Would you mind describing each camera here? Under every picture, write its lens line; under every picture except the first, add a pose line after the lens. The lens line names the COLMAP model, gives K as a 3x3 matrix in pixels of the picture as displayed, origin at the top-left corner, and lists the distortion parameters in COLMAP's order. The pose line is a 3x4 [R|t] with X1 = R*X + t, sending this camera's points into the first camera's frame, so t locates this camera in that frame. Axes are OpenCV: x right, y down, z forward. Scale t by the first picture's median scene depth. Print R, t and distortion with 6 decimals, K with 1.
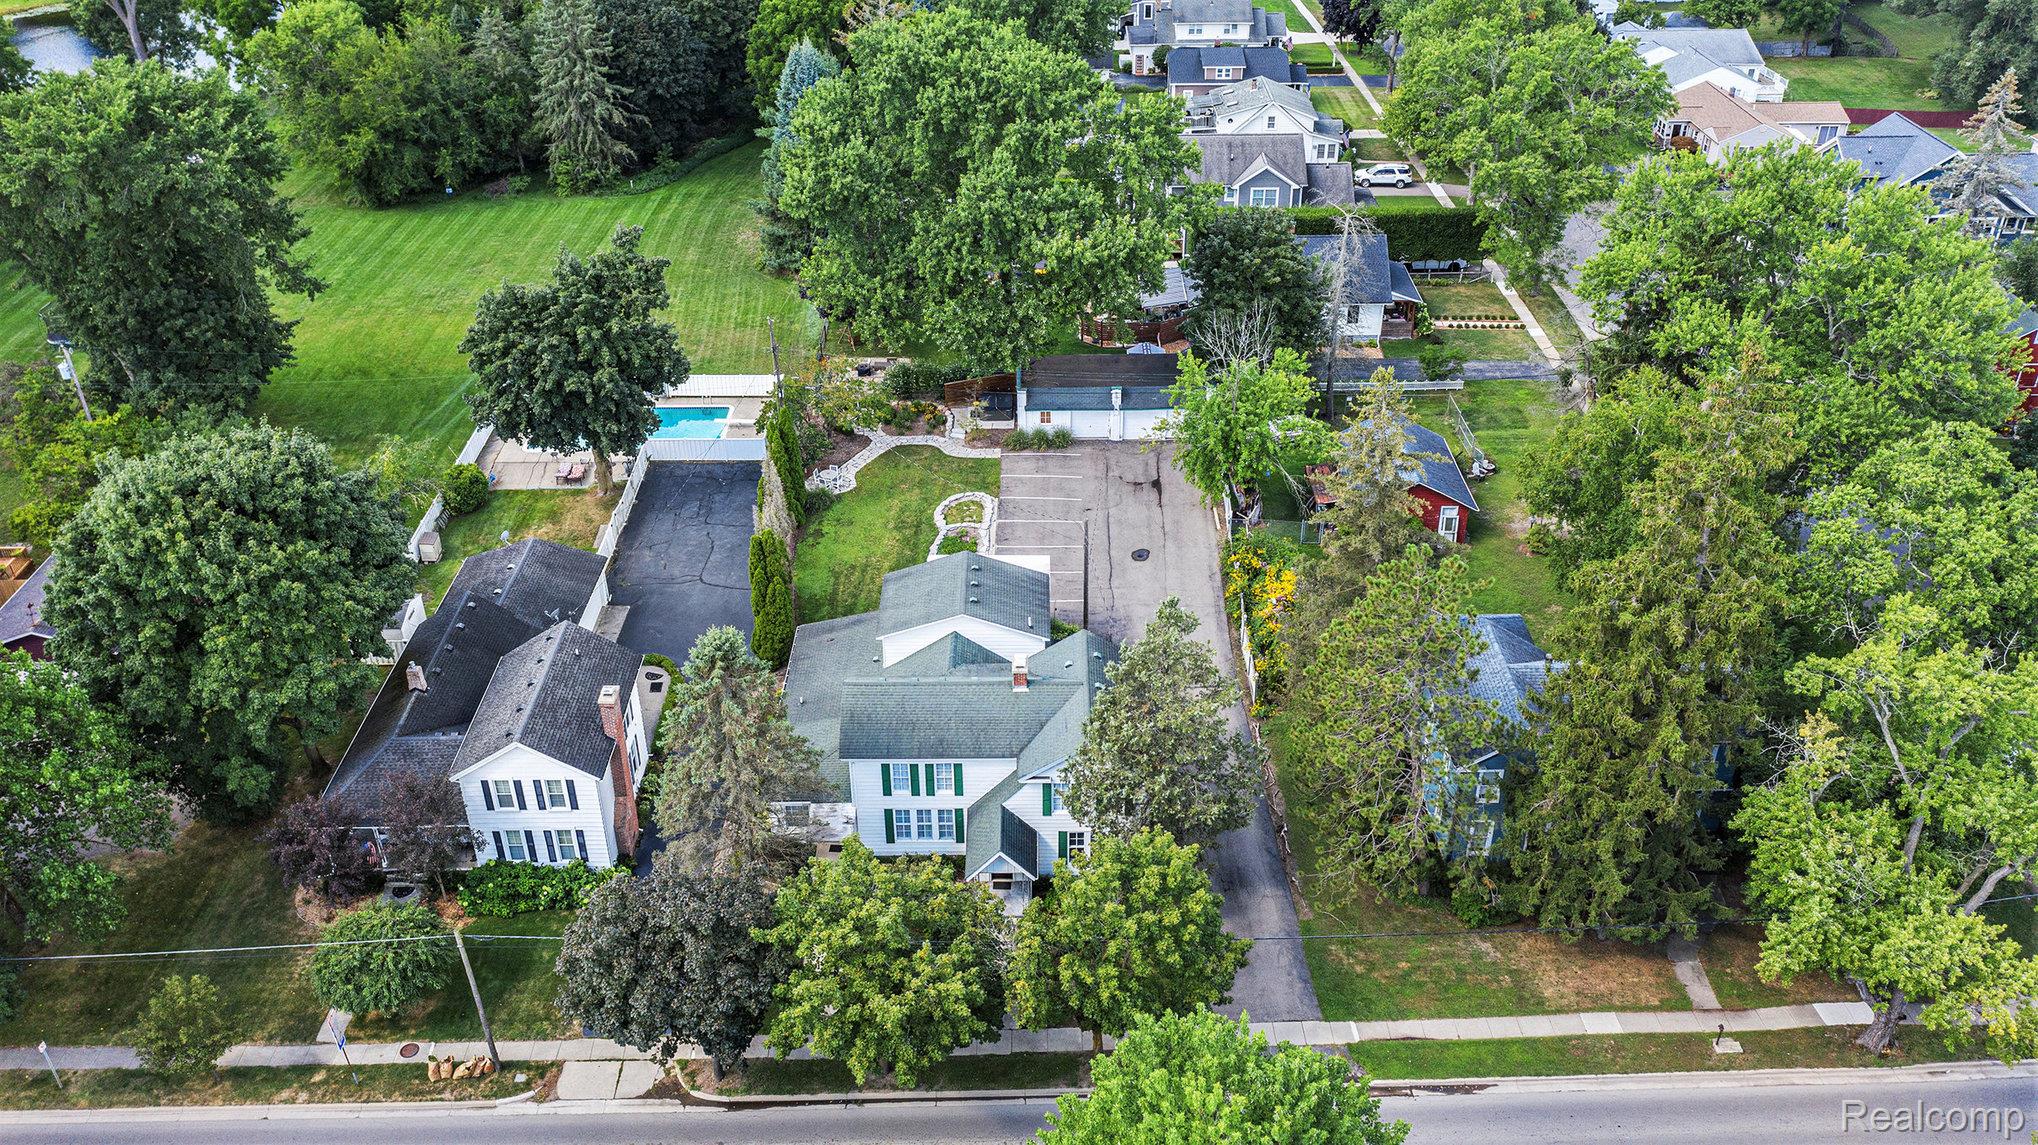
lens RADIAL K [[1624.5, 0, 1019.0], [0, 1624.5, 572.5], [0, 0, 1]] dist [-0.004015, -0.007421]
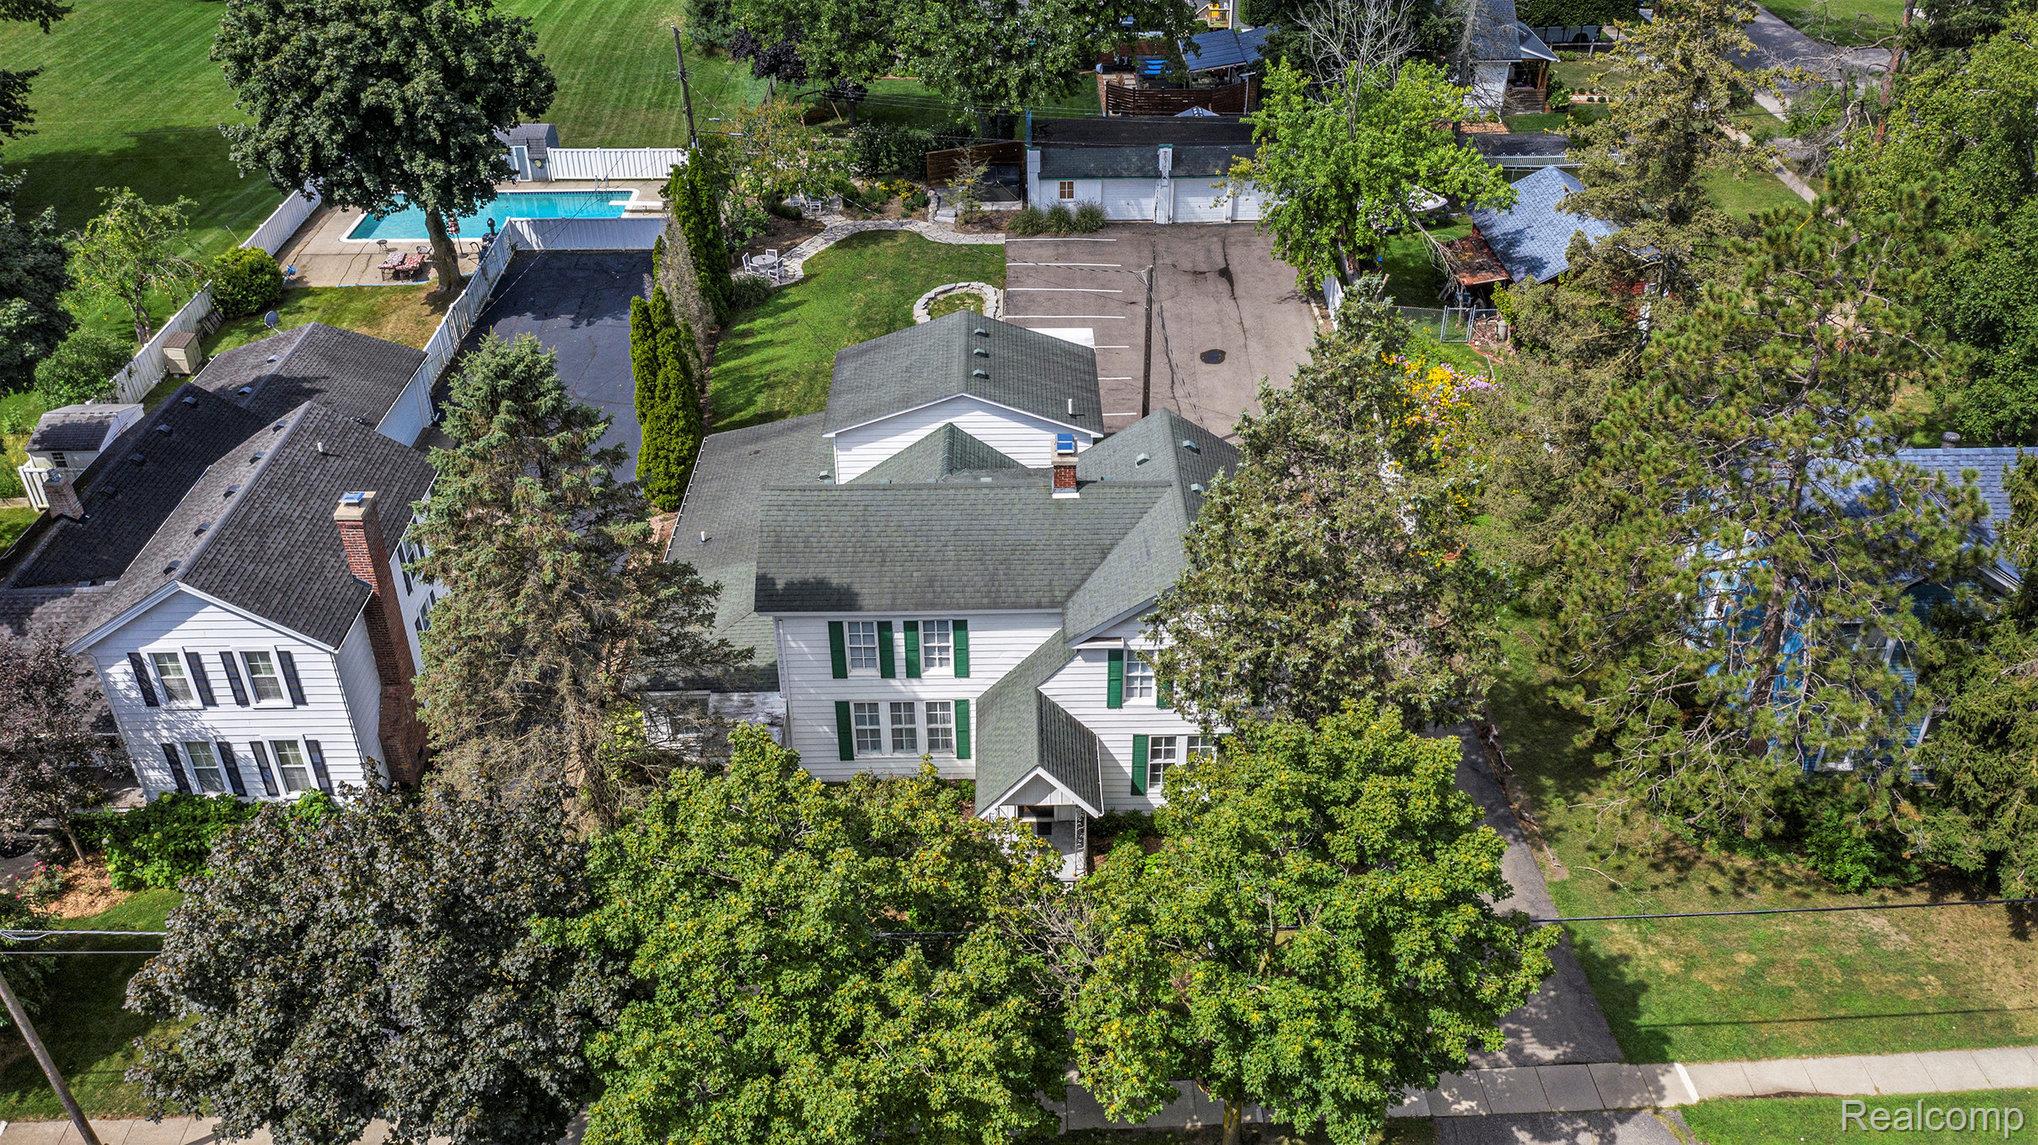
lens RADIAL K [[1596.0, 0, 1016.2], [0, 1596.0, 598.9], [0, 0, 1]] dist [-0.008399, -0.003397]
pose [[0.999889, -0.007656, 0.012777, -0.024259], [0.007152, 0.999213, 0.039010, 0.085965], [-0.013065, -0.038914, 0.999157, 0.420258]]
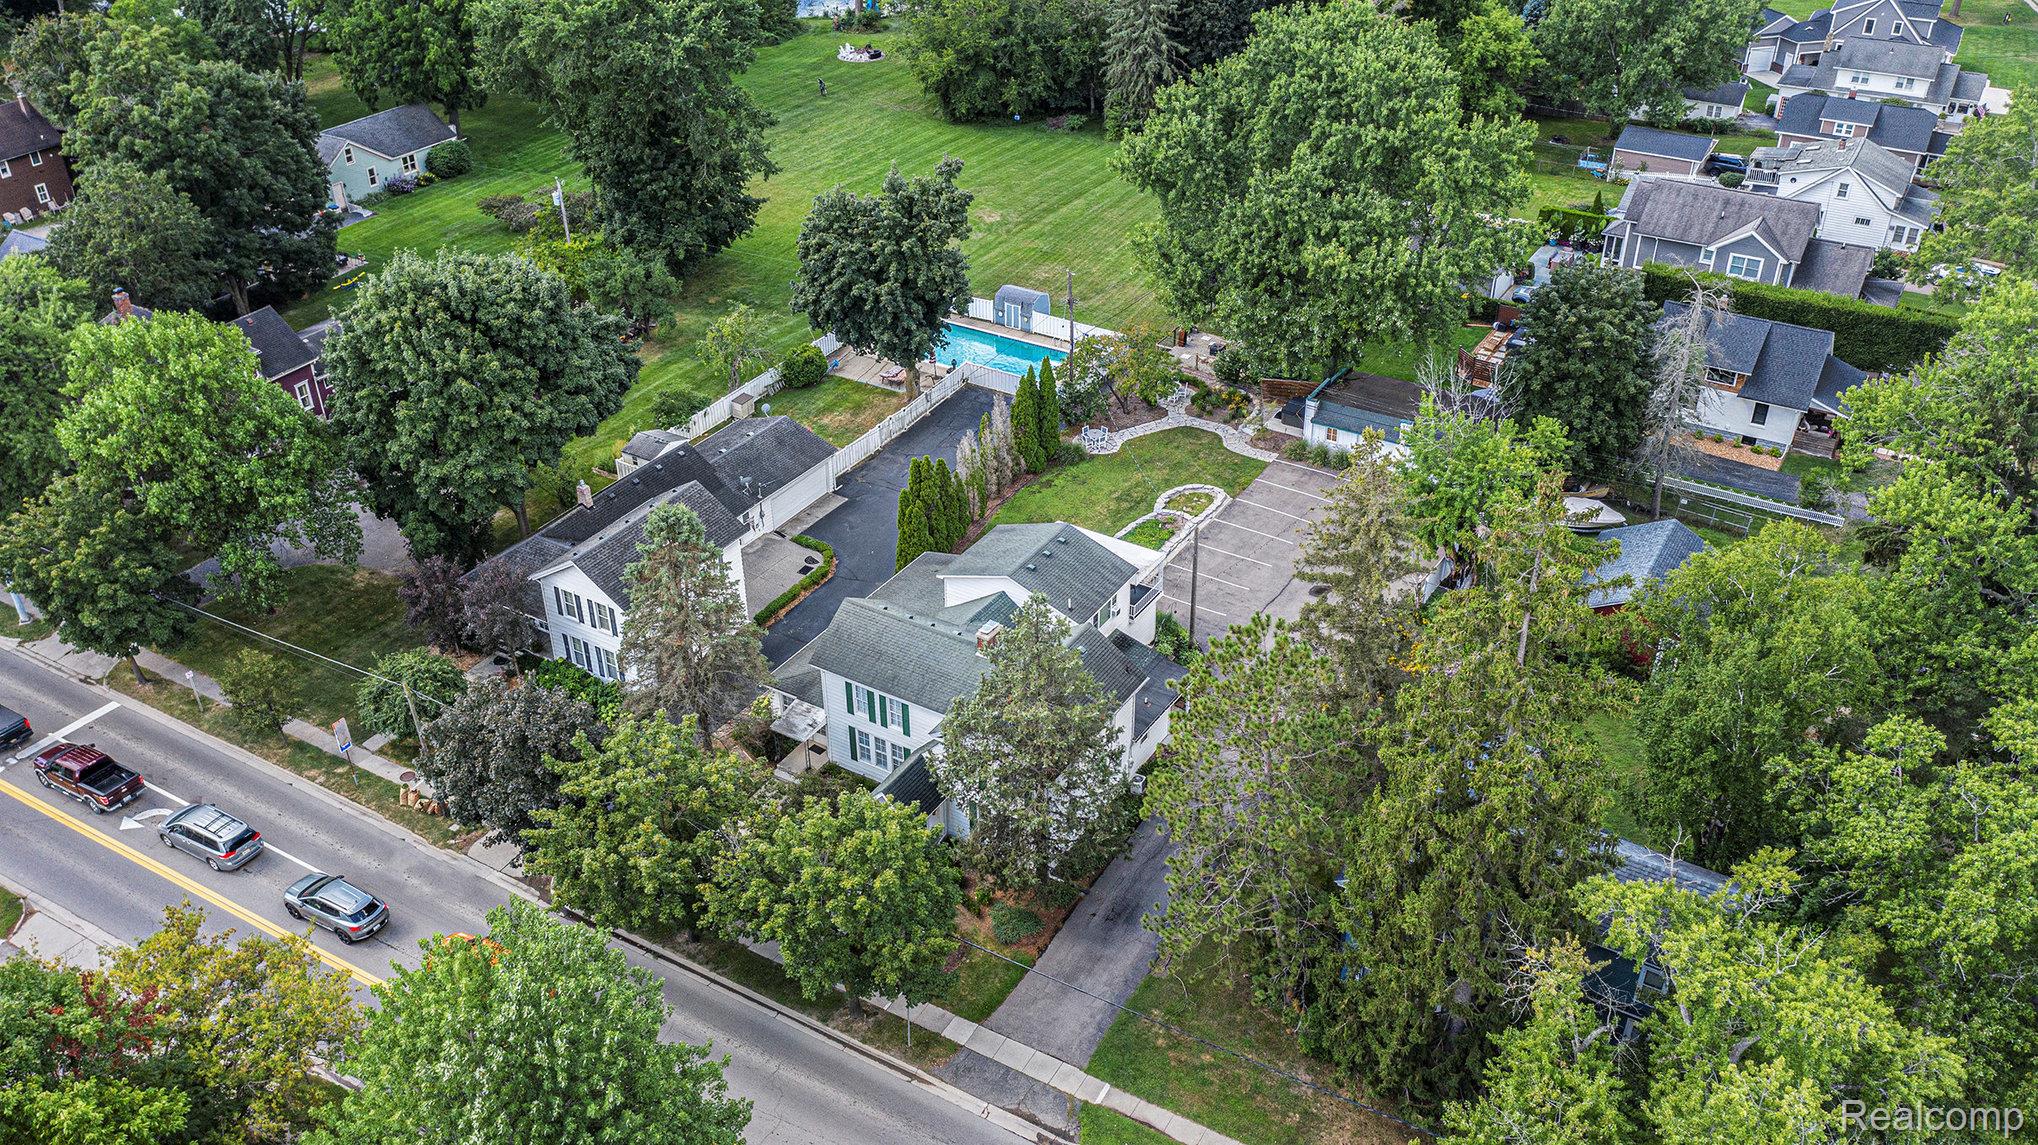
lens RADIAL K [[1624.5, 0, 1019.0], [0, 1624.5, 572.5], [0, 0, 1]] dist [-0.004015, -0.007421]
pose [[0.854747, 0.279947, -0.437078, 0.441206], [-0.274742, 0.958461, 0.076606, -0.059762], [0.440368, 0.054605, 0.896155, 0.101301]]
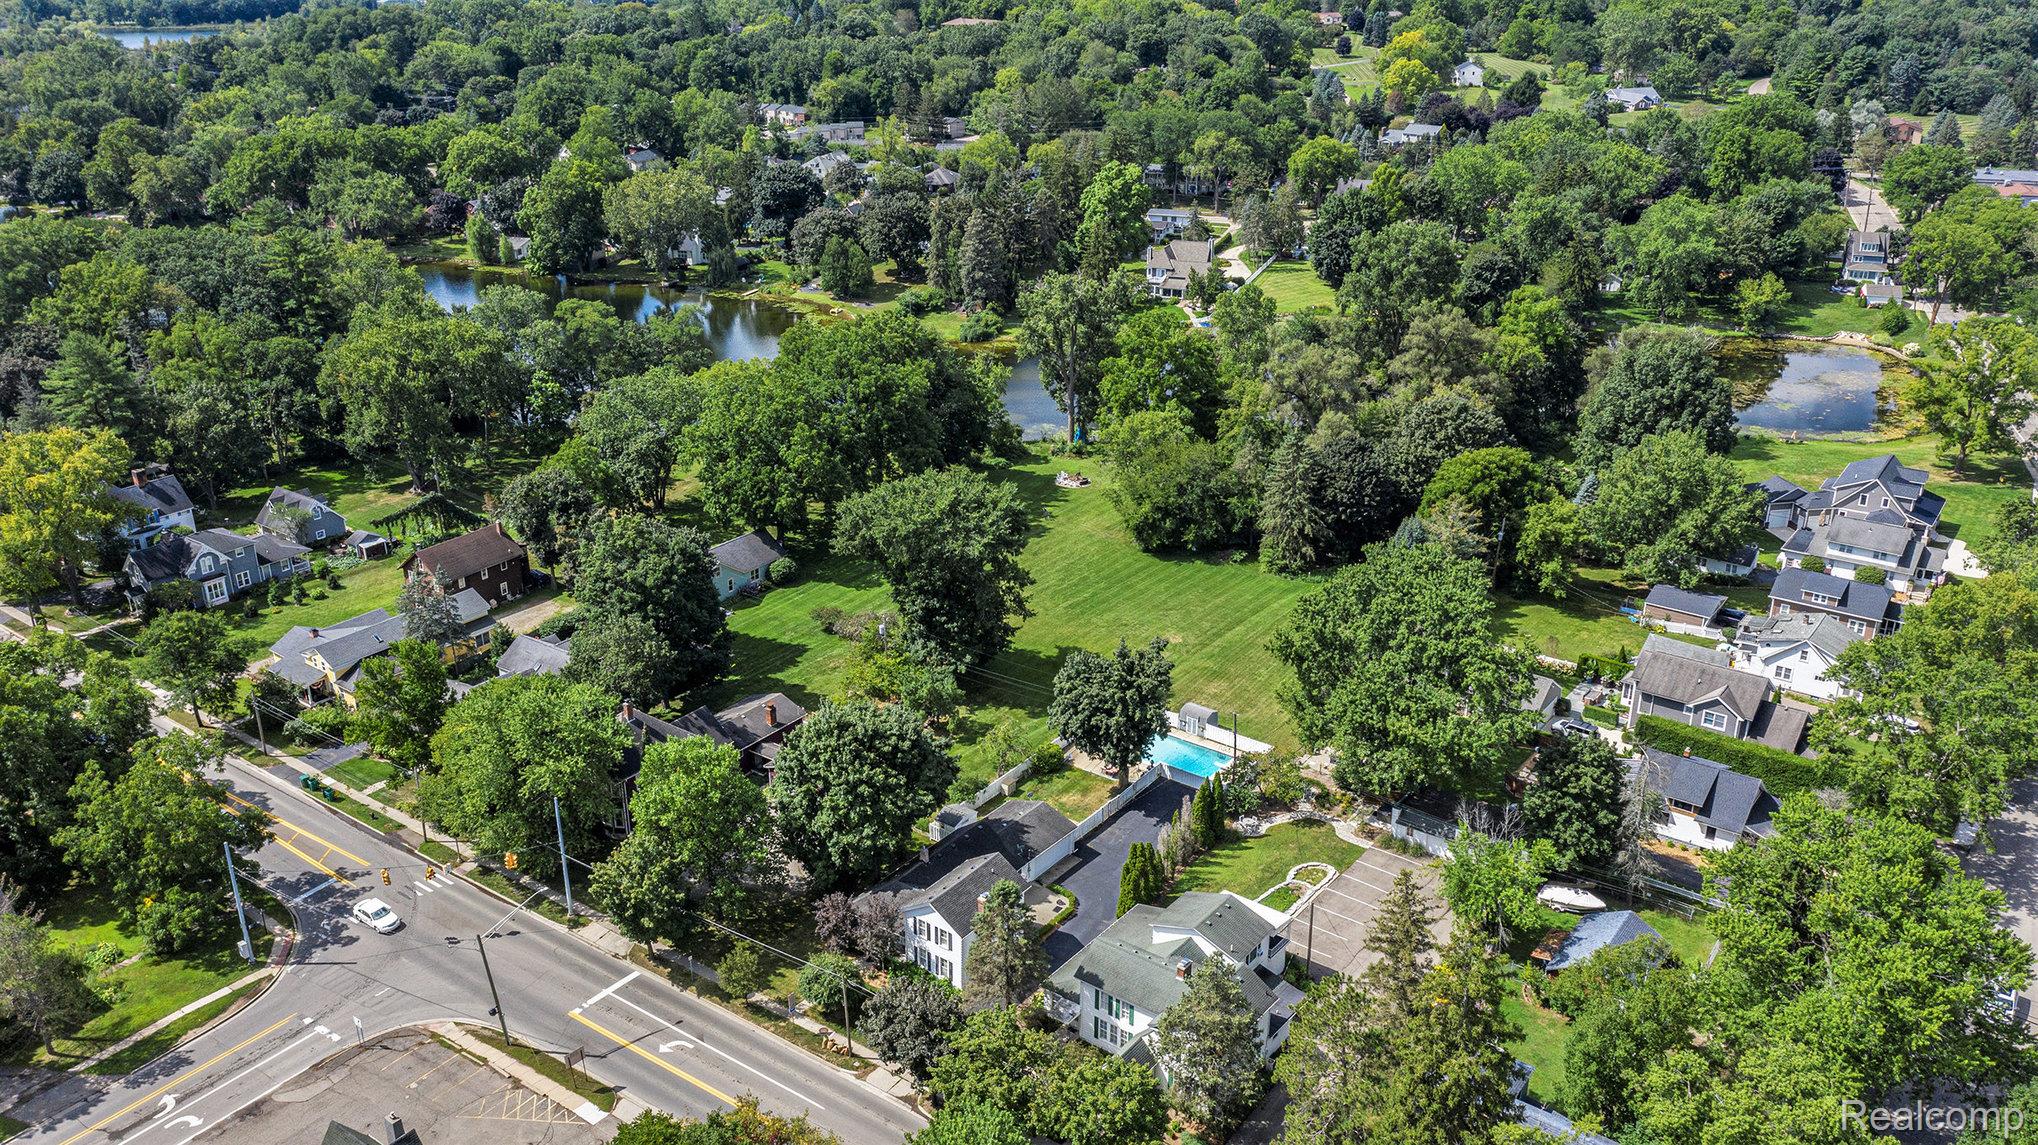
lens RADIAL K [[1624.5, 0, 1019.0], [0, 1624.5, 572.5], [0, 0, 1]] dist [-0.004015, -0.007421]
pose [[0.799128, 0.236404, -0.552728, 0.696196], [-0.319548, 0.945826, -0.057465, -0.176524], [0.509199, 0.222545, 0.831378, -0.585289]]
